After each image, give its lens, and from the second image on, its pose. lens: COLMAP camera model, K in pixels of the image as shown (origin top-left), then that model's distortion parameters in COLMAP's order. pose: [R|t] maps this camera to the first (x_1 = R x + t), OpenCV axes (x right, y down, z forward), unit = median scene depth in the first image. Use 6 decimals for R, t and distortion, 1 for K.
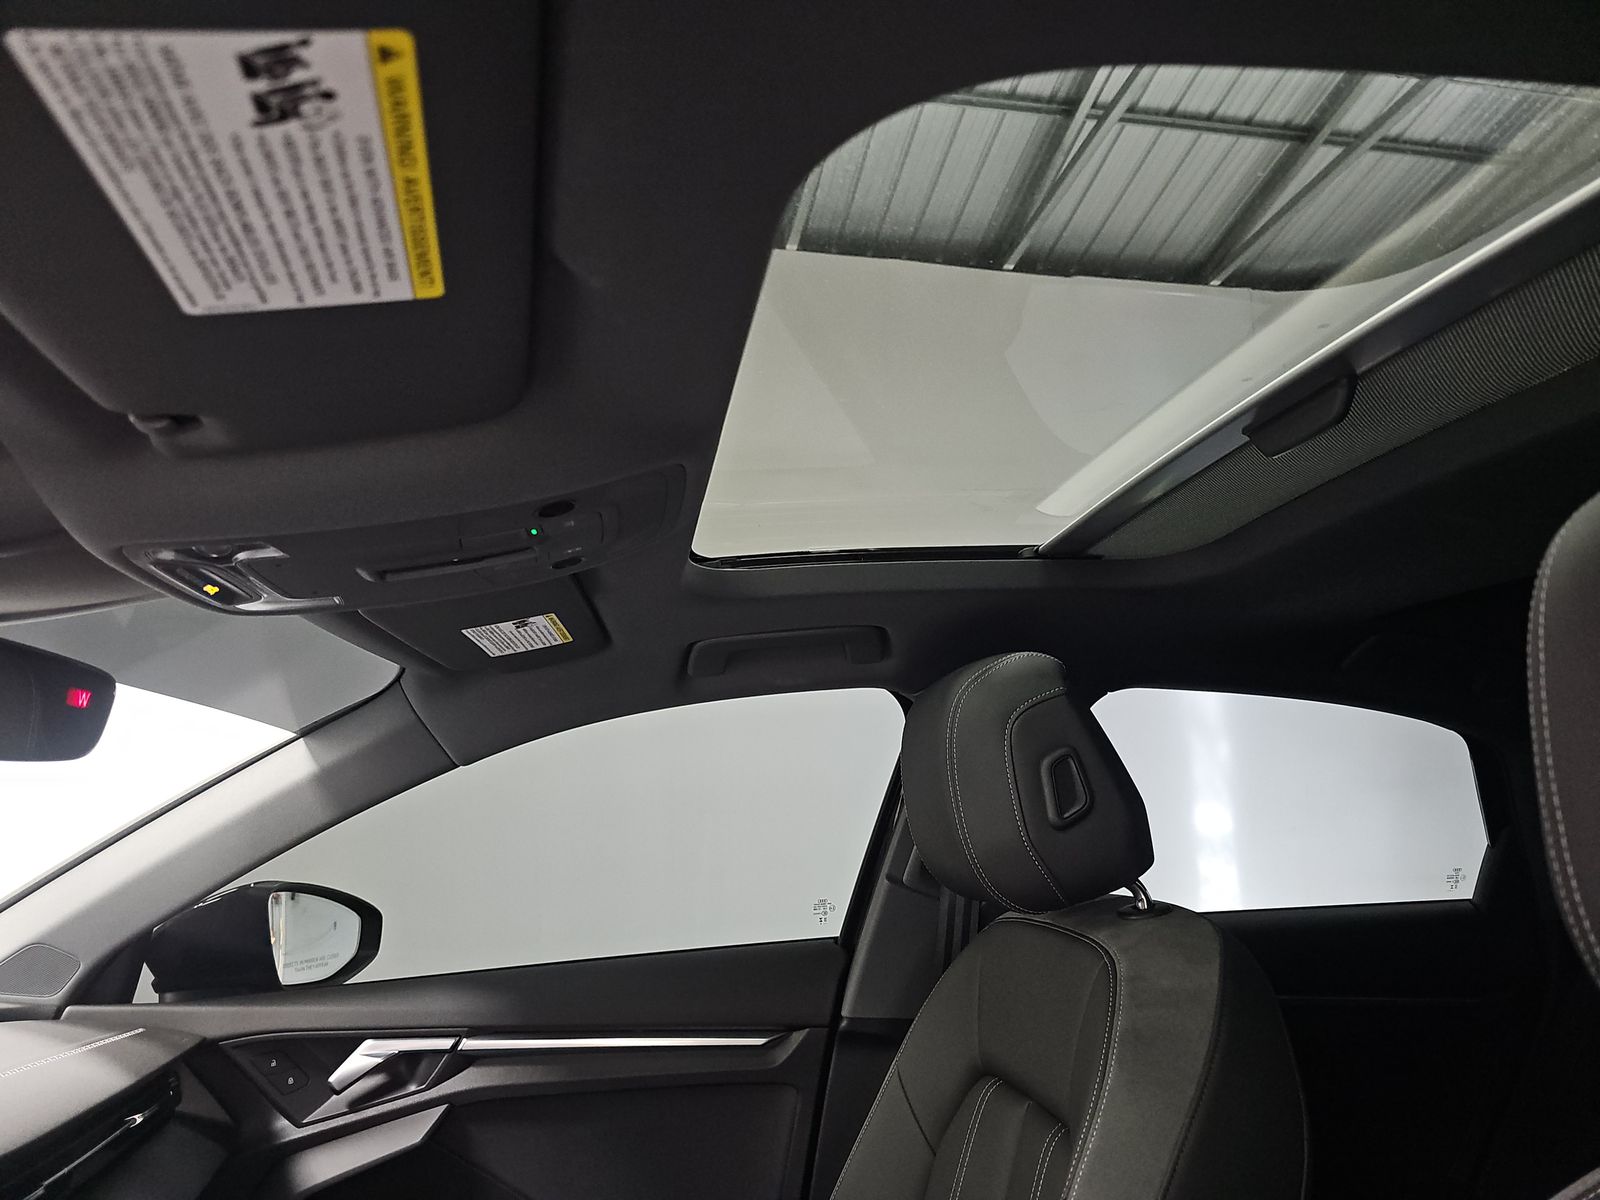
lens RADIAL K [[1077.2, 0, 806.7], [0, 1077.2, 598.8], [0, 0, 1]] dist [0.096016, -0.122108]
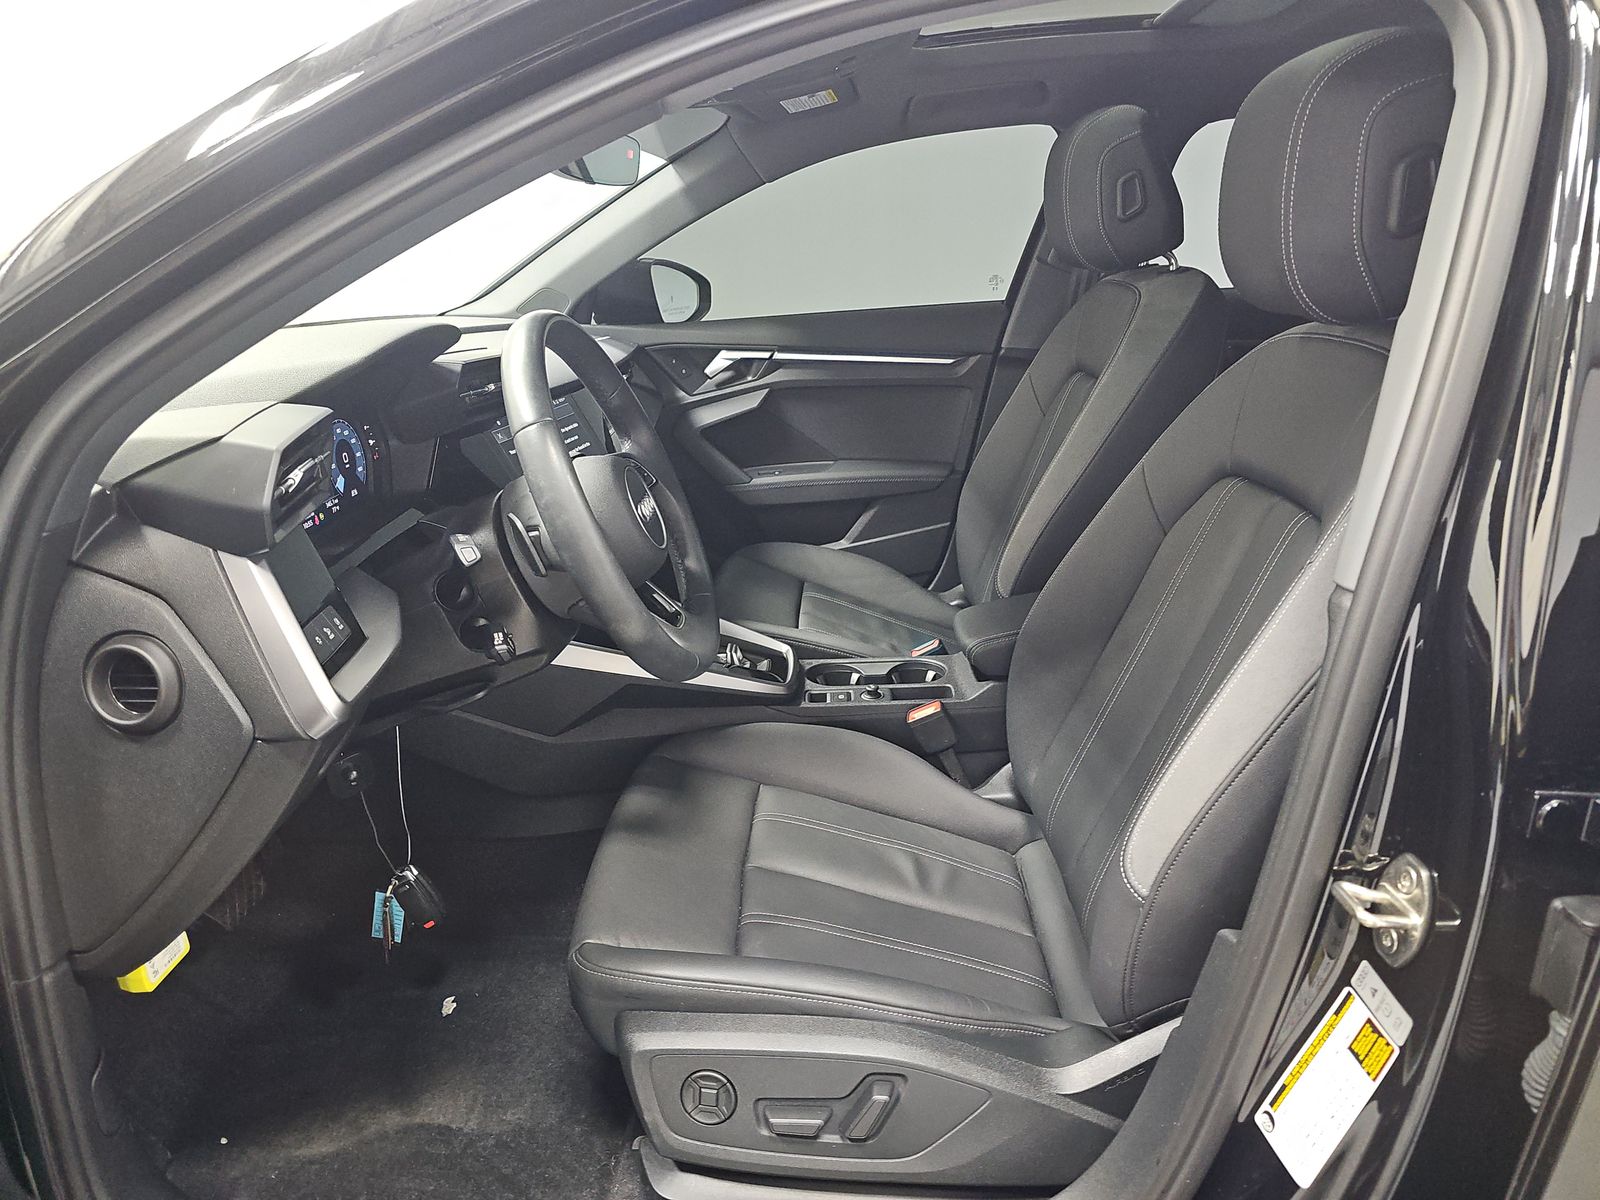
lens RADIAL K [[1077.2, 0, 806.7], [0, 1077.2, 598.8], [0, 0, 1]] dist [0.096016, -0.122108]
pose [[0.981791, 0.064372, -0.178724, 0.063782], [0.034637, 0.864400, 0.501610, -0.115997], [0.186778, -0.498667, 0.846431, -0.631154]]
